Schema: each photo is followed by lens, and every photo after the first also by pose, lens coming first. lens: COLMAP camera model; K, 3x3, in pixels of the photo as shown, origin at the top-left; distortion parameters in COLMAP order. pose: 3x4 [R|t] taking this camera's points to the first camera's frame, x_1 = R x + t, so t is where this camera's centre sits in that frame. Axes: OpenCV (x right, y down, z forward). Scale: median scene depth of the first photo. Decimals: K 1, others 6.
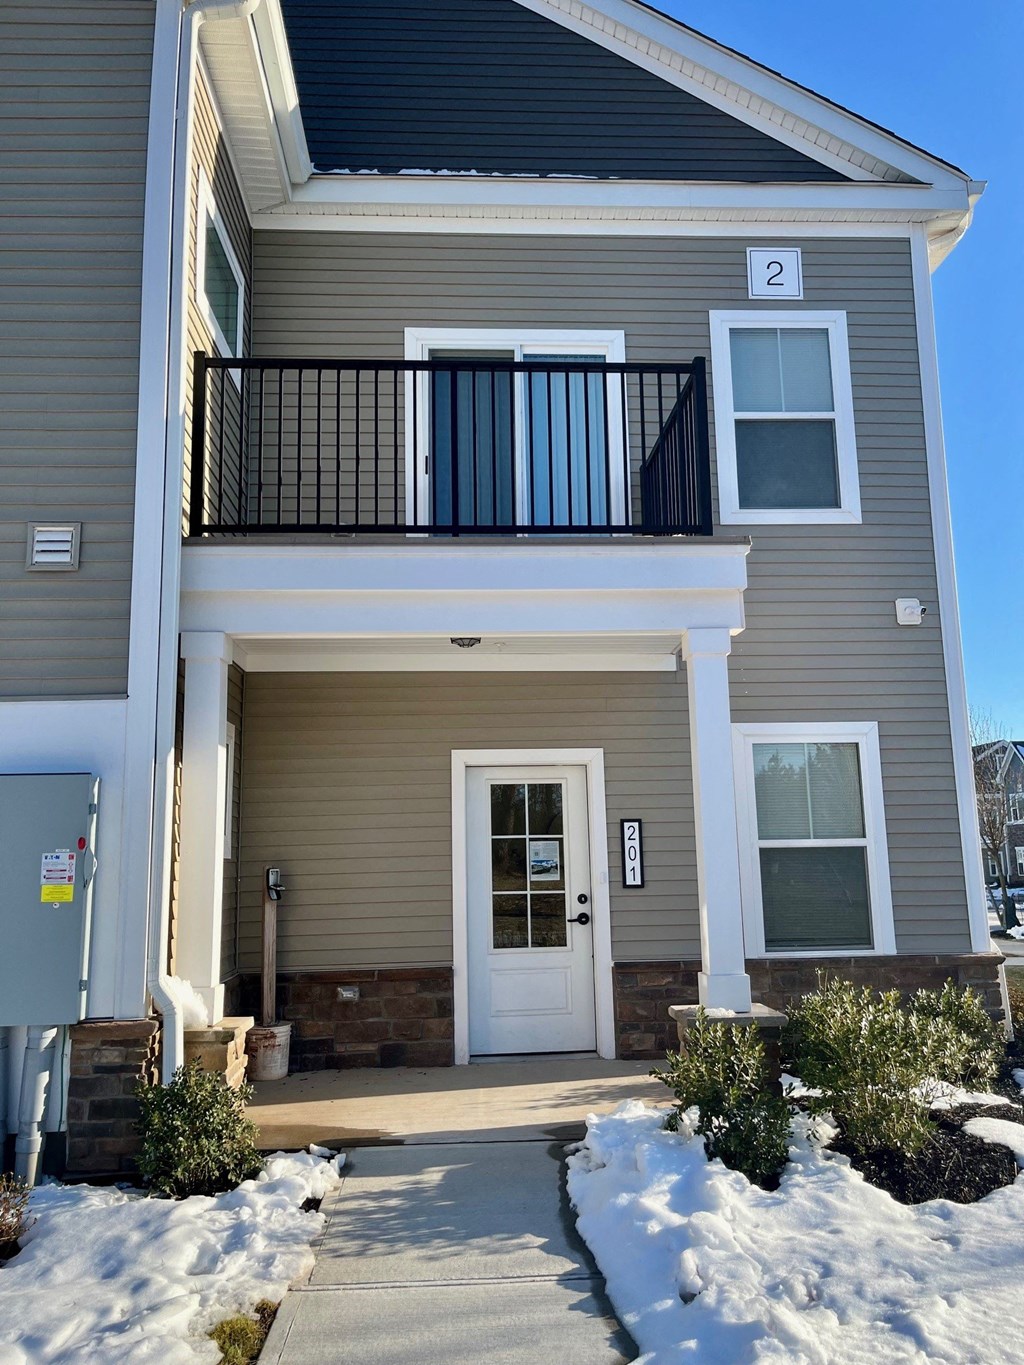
lens RADIAL K [[1024.9, 0, 509.9], [0, 1024.9, 690.0], [0, 0, 1]] dist [0.047755, -0.003969]
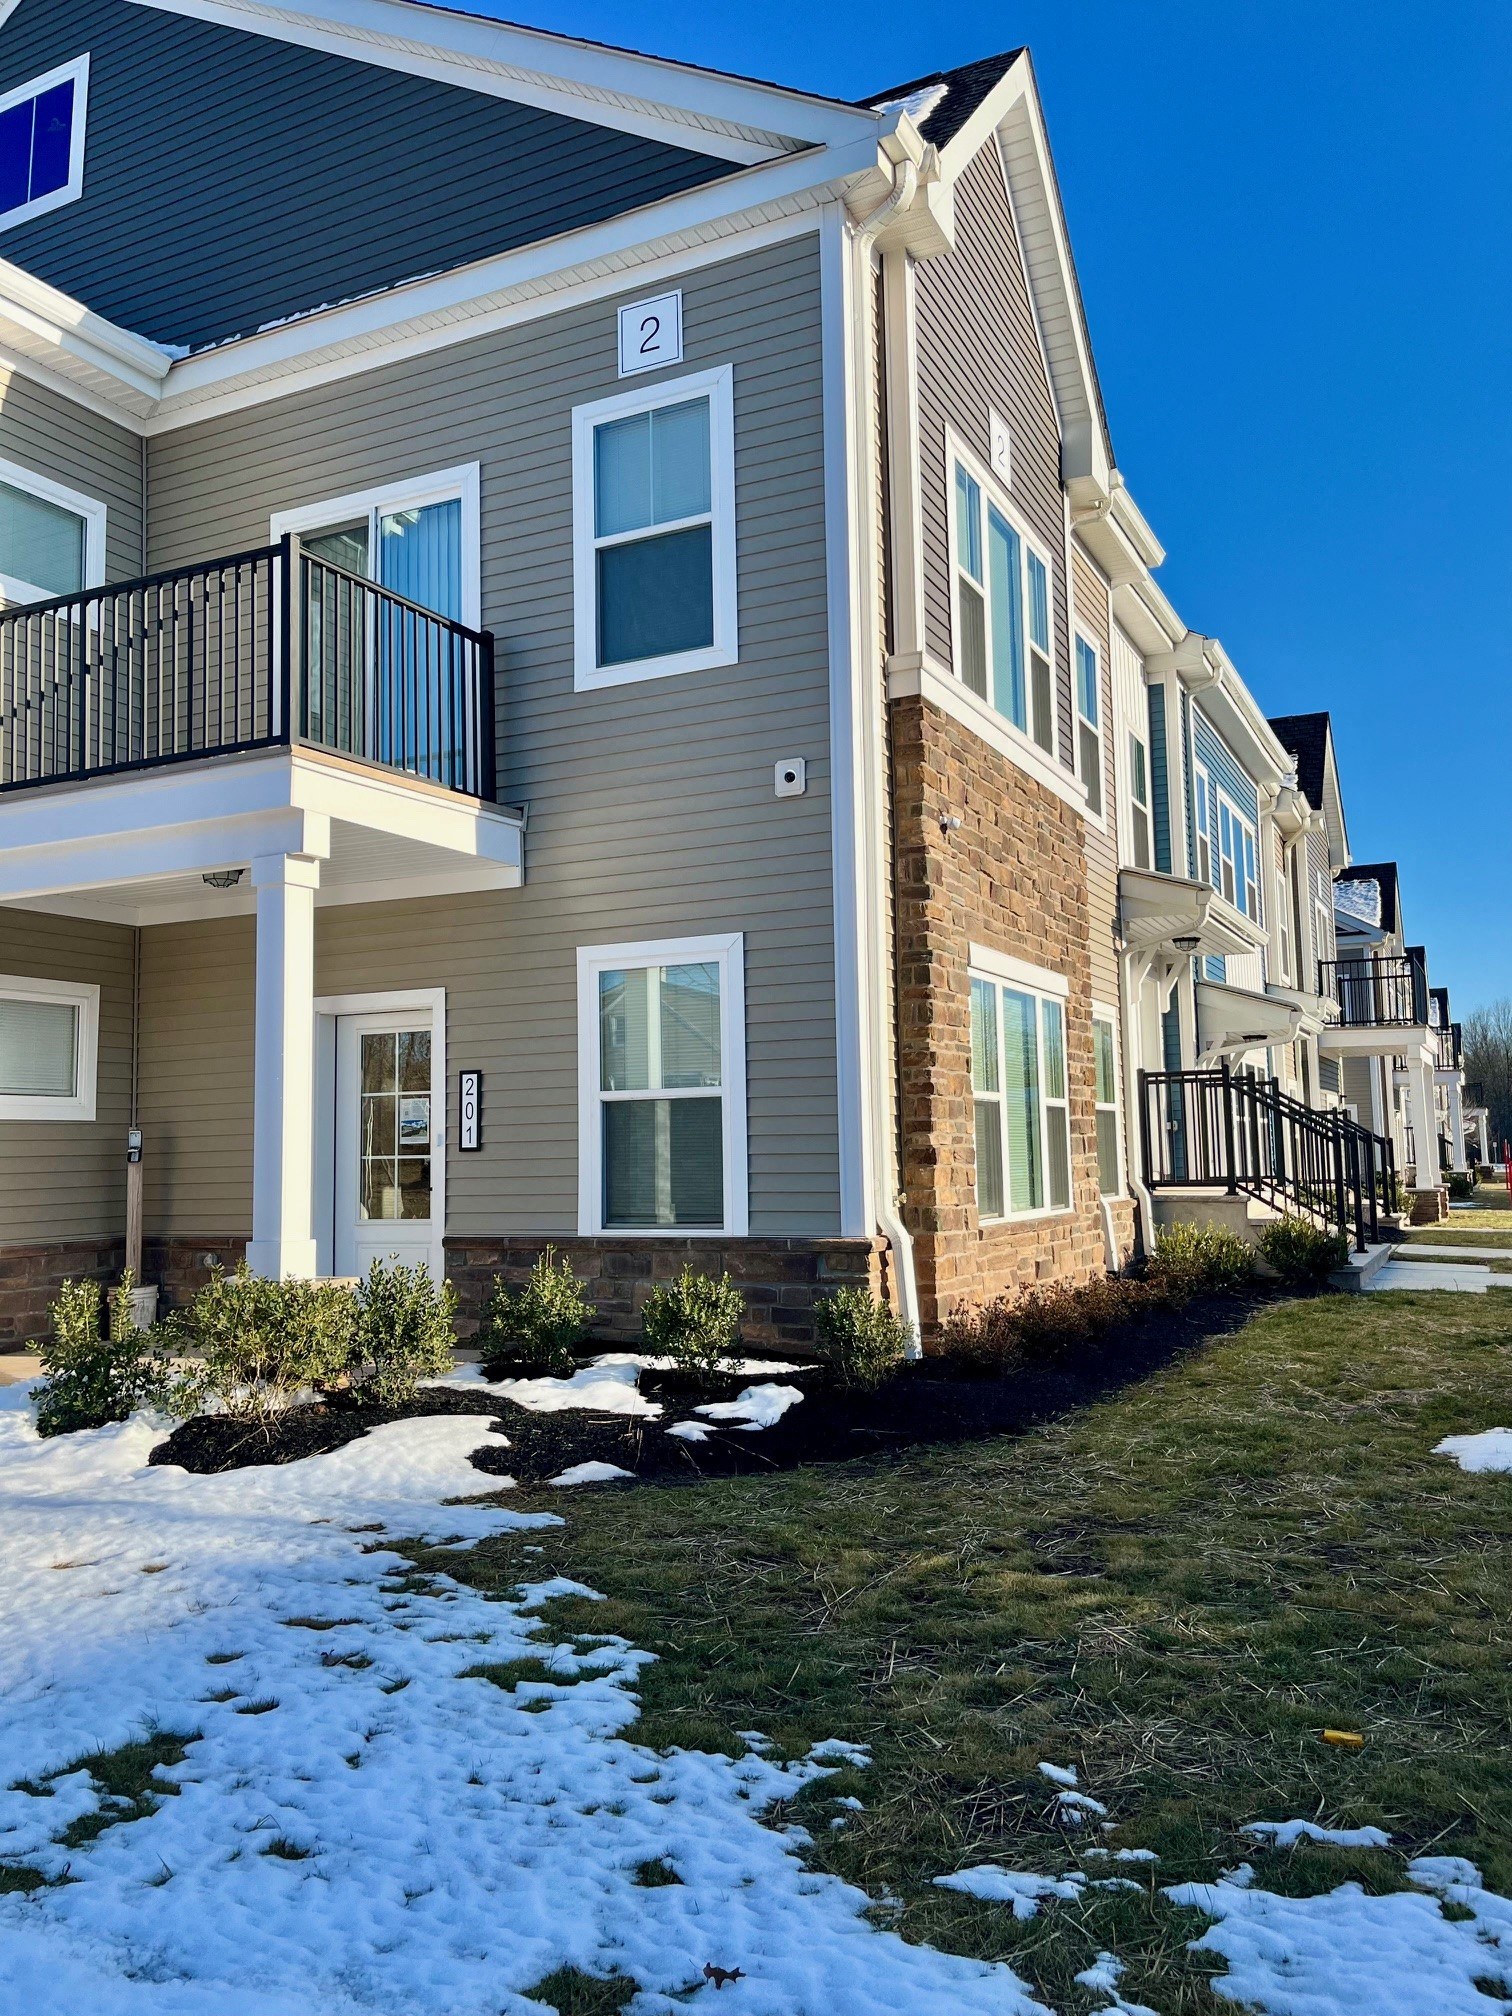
lens RADIAL K [[1513.7, 0, 750.0], [0, 1513.7, 1003.3], [0, 0, 1]] dist [0.047755, -0.003969]
pose [[0.868974, -0.045881, -0.492727, 0.906425], [0.085308, 0.994675, 0.057828, 0.019088], [0.487450, -0.092285, 0.868260, 0.043390]]
